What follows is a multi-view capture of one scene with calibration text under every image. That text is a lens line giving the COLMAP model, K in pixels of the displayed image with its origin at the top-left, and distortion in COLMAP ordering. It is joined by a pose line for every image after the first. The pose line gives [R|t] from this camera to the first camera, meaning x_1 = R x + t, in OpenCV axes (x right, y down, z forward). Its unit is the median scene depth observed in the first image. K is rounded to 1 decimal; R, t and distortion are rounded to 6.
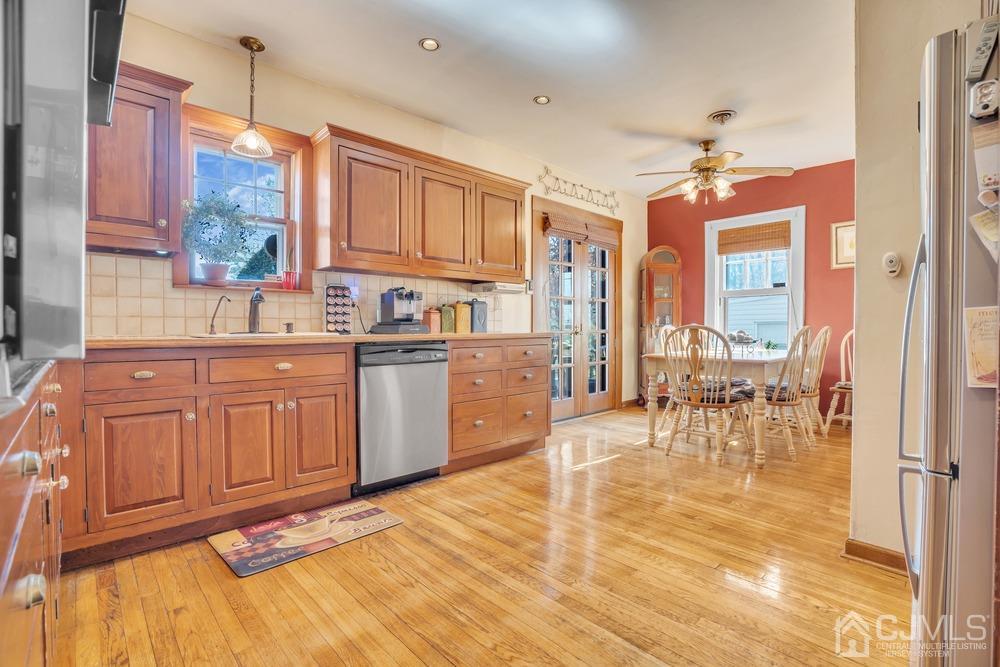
lens RADIAL K [[462.0, 0, 496.3], [0, 462.0, 335.7], [0, 0, 1]] dist [-0.065533, 0.026347]
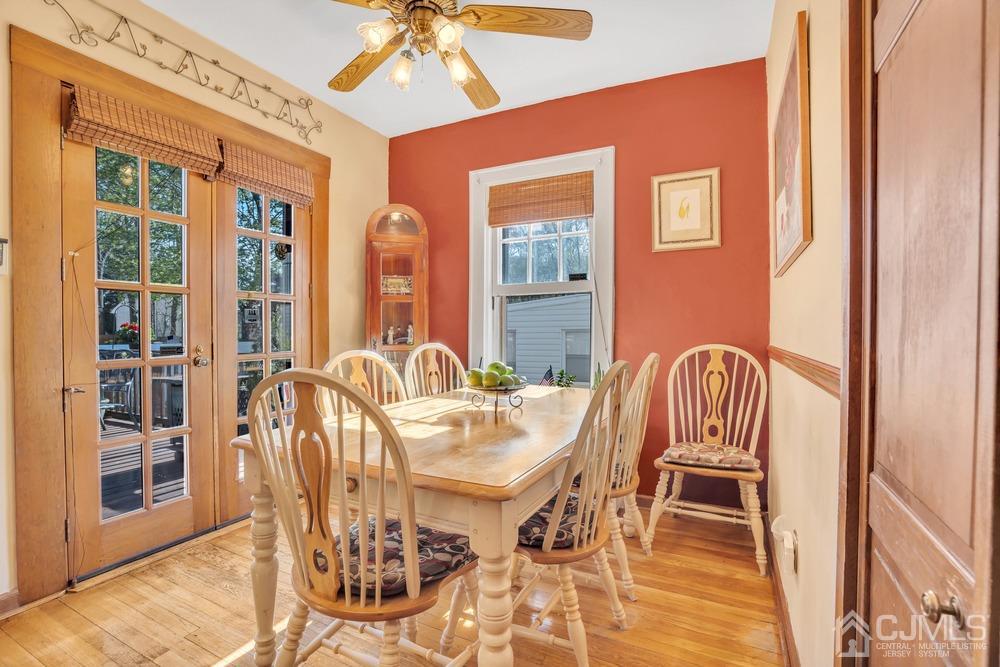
lens RADIAL K [[462.0, 0, 496.3], [0, 462.0, 335.7], [0, 0, 1]] dist [-0.065533, 0.026347]
pose [[0.939635, -0.004603, 0.342147, 0.308115], [0.005143, 0.999987, -0.000669, -0.032036], [-0.342140, 0.002389, 0.939646, 0.450279]]
